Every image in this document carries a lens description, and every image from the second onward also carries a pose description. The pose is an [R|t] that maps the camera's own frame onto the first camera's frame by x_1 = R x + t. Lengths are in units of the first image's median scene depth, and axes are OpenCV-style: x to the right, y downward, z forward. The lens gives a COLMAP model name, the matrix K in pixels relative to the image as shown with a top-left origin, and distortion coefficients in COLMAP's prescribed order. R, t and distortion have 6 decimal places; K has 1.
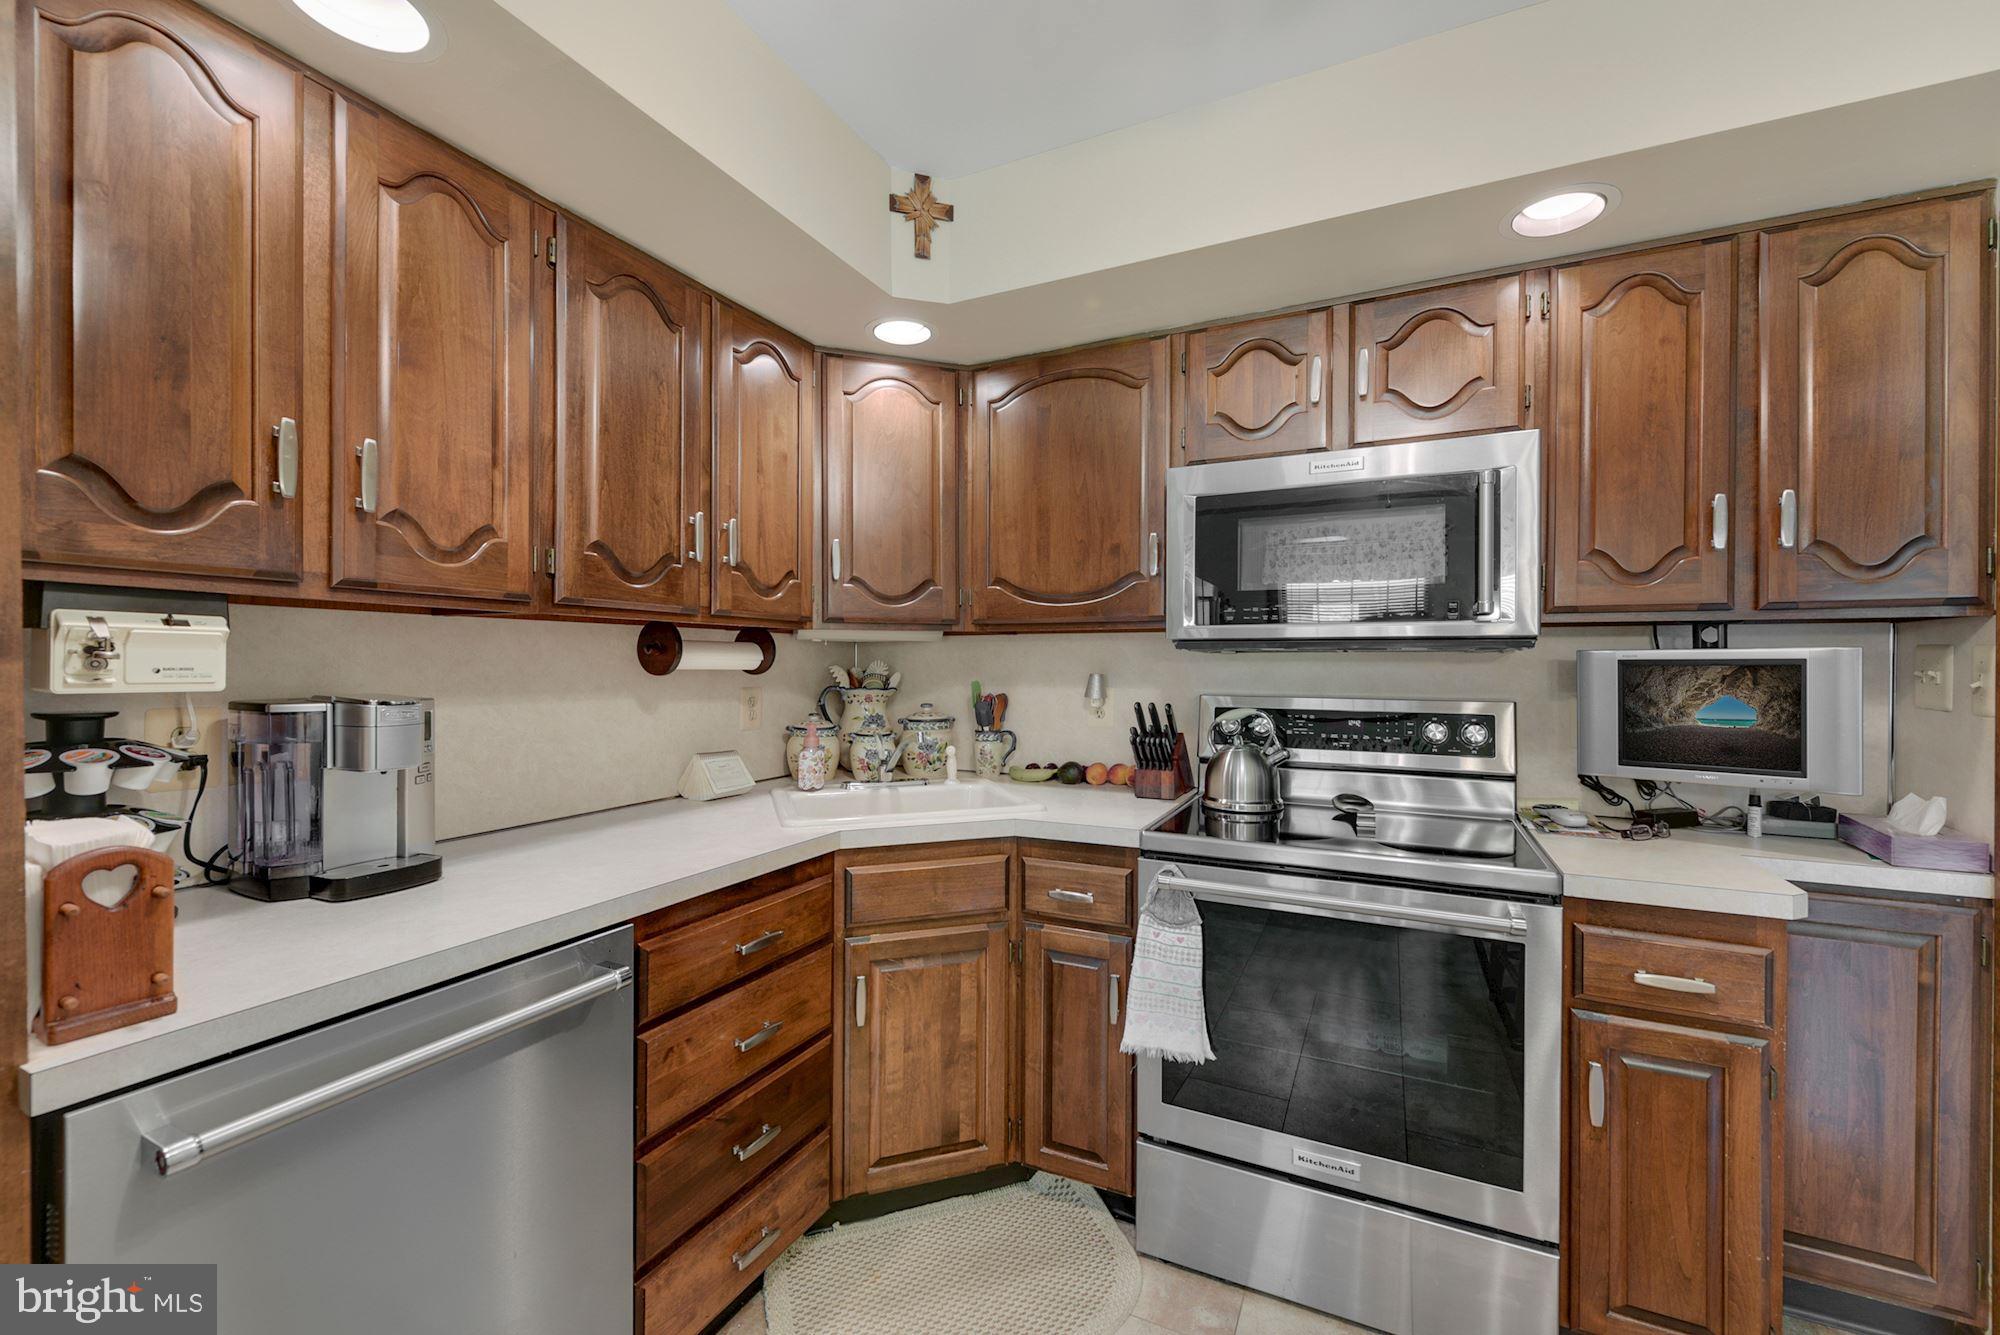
lens RADIAL K [[803.6, 0, 1002.0], [0, 803.6, 671.4], [0, 0, 1]] dist [0.001905, 0.000039]
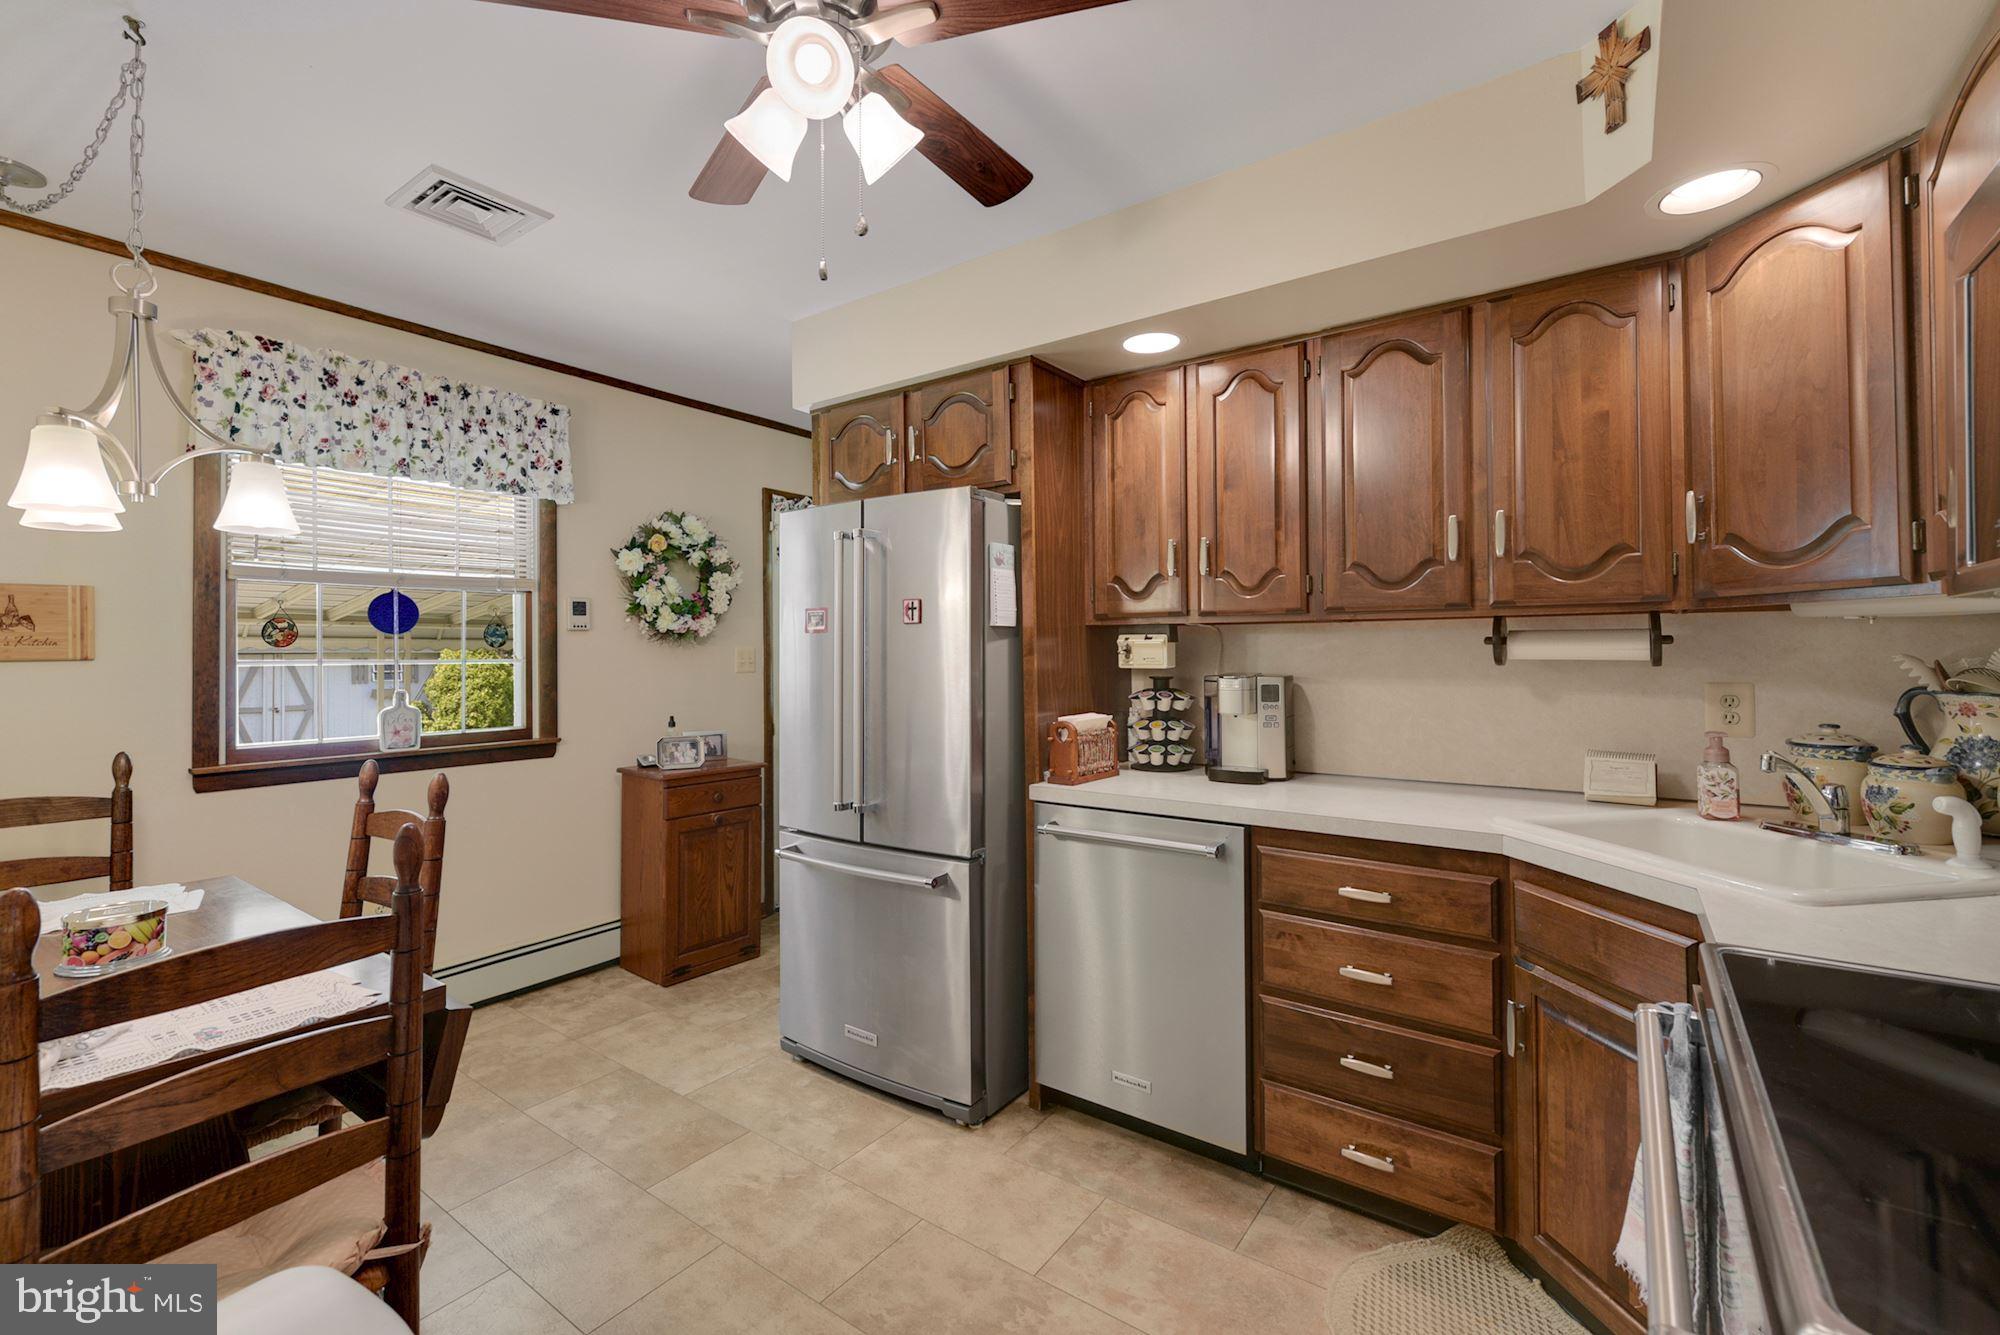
lens RADIAL K [[856.1, 0, 1001.3], [0, 856.1, 650.7], [0, 0, 1]] dist [0.000030, -0.000004]
pose [[-0.179017, -0.000688, -0.983846, 0.926534], [-0.001495, 0.999999, -0.000427, -0.014005], [0.983845, 0.001394, -0.179018, 0.644956]]
